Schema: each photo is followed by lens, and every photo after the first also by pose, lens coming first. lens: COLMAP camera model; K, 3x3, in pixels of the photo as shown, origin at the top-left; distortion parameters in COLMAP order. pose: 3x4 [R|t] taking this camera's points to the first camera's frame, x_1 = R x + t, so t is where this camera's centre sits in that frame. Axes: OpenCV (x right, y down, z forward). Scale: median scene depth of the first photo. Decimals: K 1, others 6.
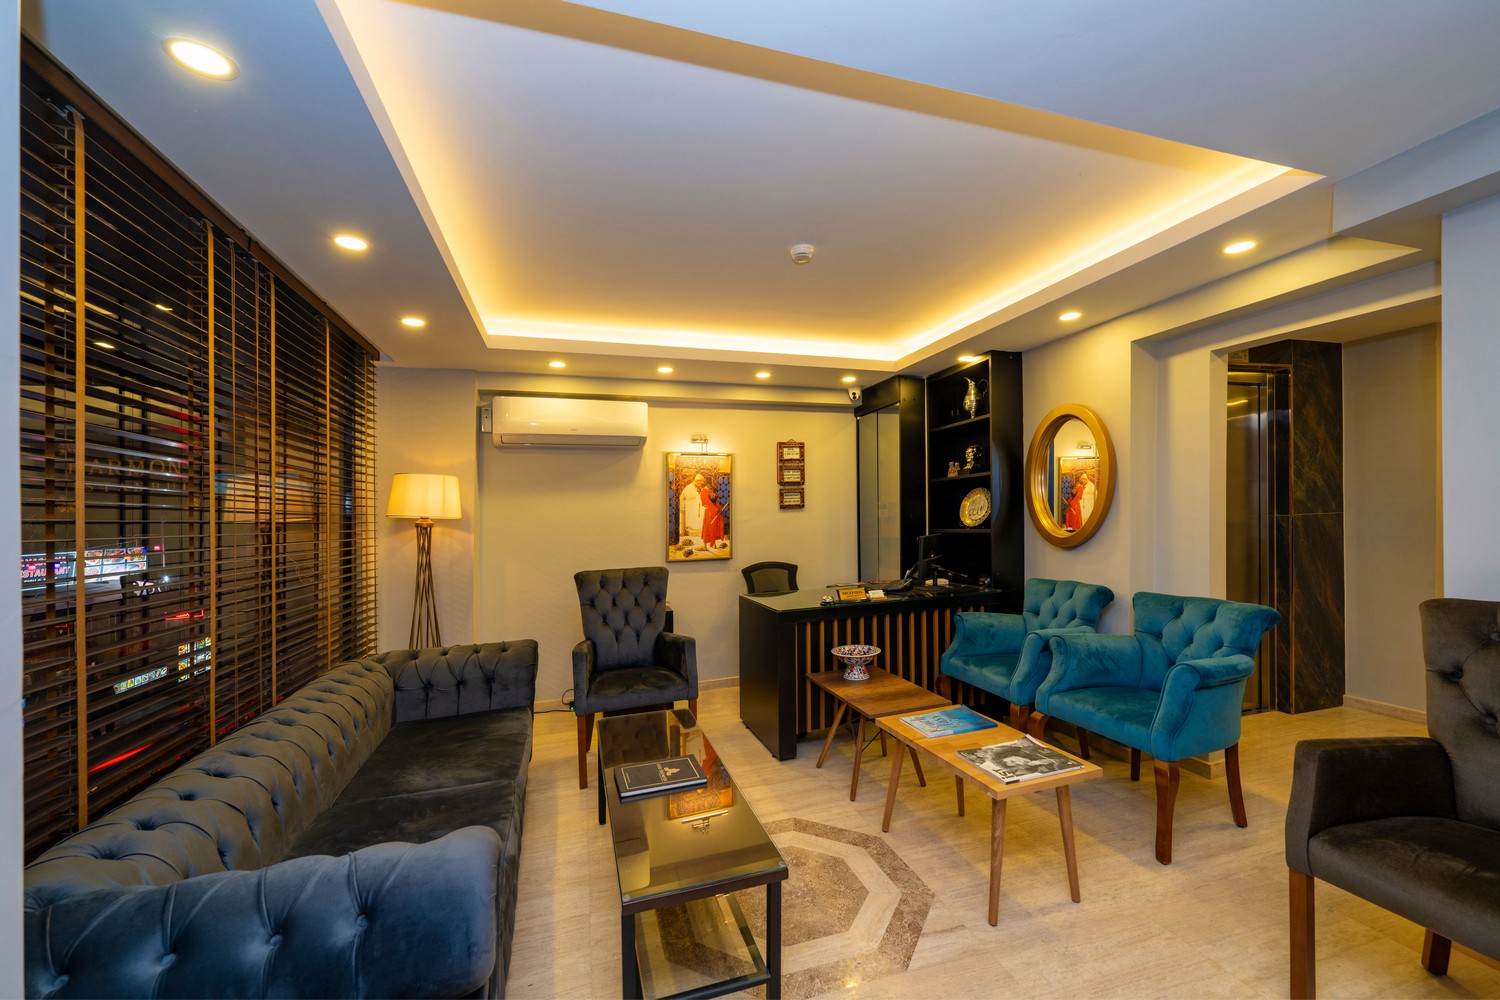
lens RADIAL K [[582.6, 0, 757.8], [0, 582.6, 512.5], [0, 0, 1]] dist [-0.000390, -0.000042]
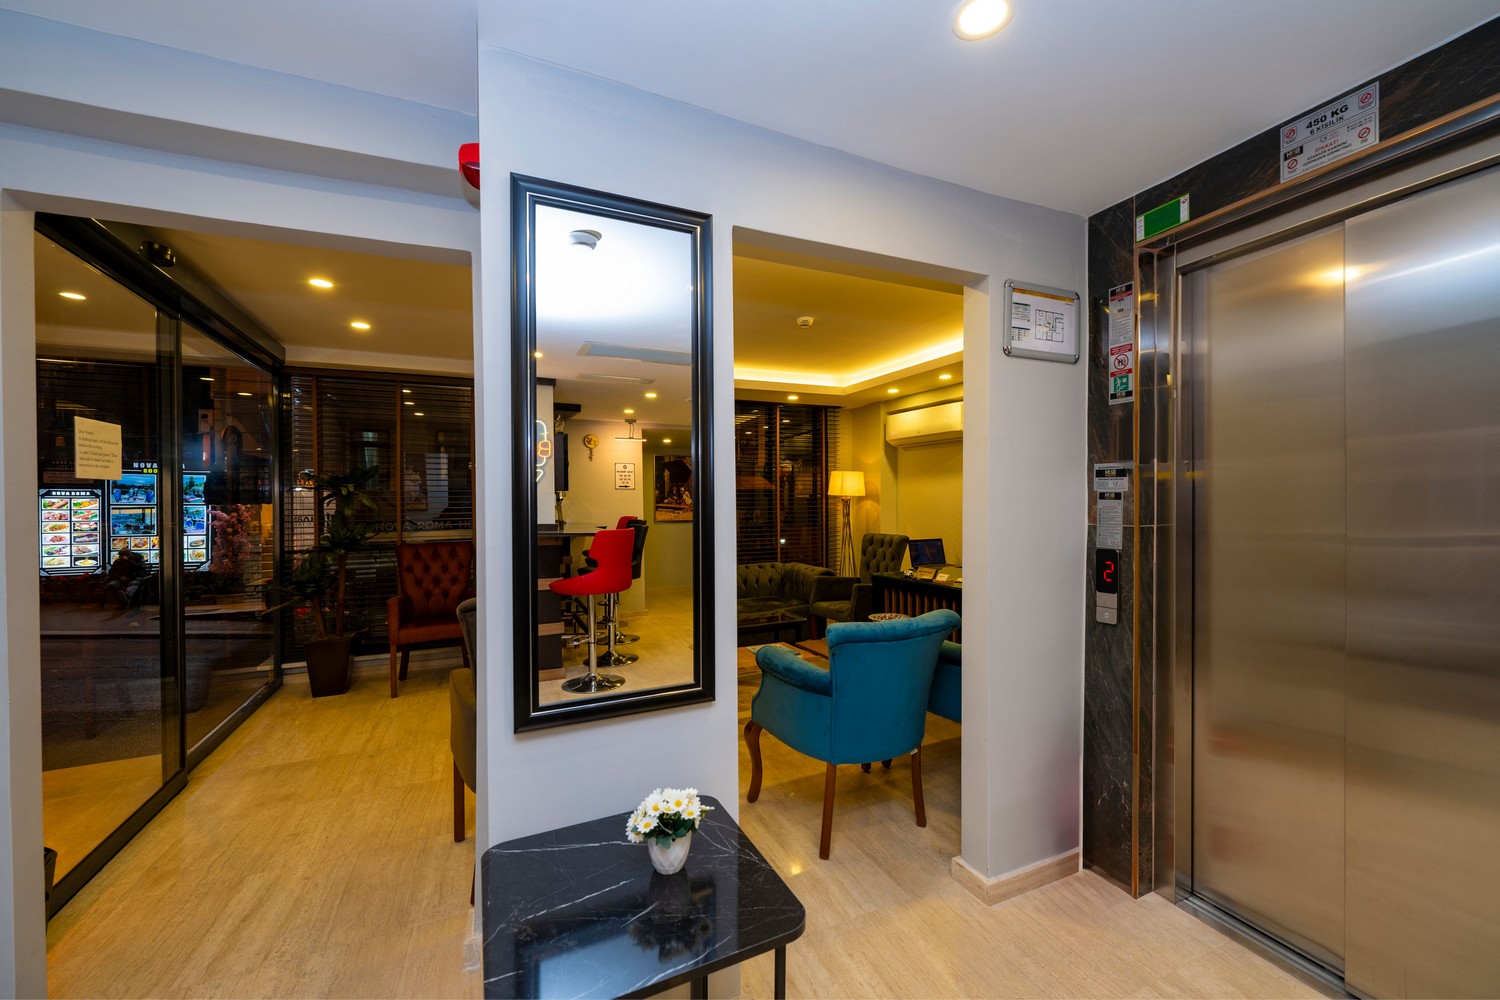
lens RADIAL K [[600.2, 0, 755.4], [0, 600.2, 500.7], [0, 0, 1]] dist [-0.000568, 0.000283]
pose [[0.127313, 0.023909, -0.991574, 1.049039], [0.011102, 0.999612, 0.025529, -0.021201], [0.991800, -0.014259, 0.126999, 0.440767]]
